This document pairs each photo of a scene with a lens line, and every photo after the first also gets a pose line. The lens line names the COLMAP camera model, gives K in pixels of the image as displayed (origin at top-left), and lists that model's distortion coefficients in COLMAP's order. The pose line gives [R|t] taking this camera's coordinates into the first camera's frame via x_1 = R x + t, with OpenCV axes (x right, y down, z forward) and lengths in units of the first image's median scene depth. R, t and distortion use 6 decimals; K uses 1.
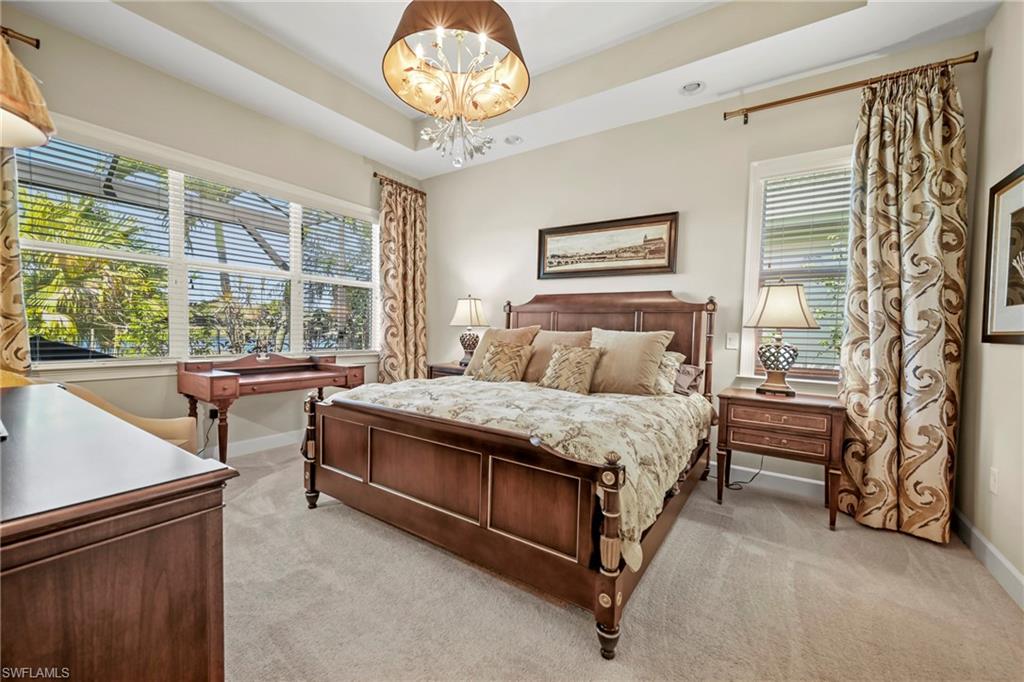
lens RADIAL K [[416.2, 0, 482.6], [0, 416.2, 342.5], [0, 0, 1]] dist [0.001052, 0.000597]
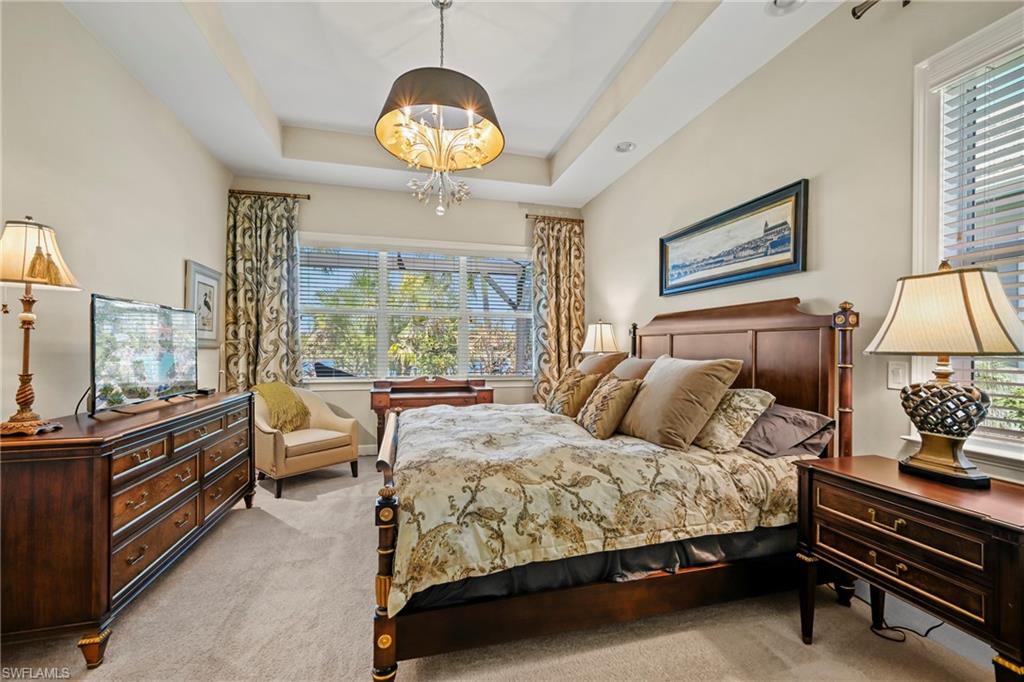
lens RADIAL K [[416.2, 0, 505.3], [0, 416.2, 344.0], [0, 0, 1]] dist [0.001052, 0.000597]
pose [[0.752999, -0.025531, -0.657526, 0.448684], [-0.008821, 0.998766, -0.048883, -0.011189], [0.657962, 0.042609, 0.751845, 0.161150]]
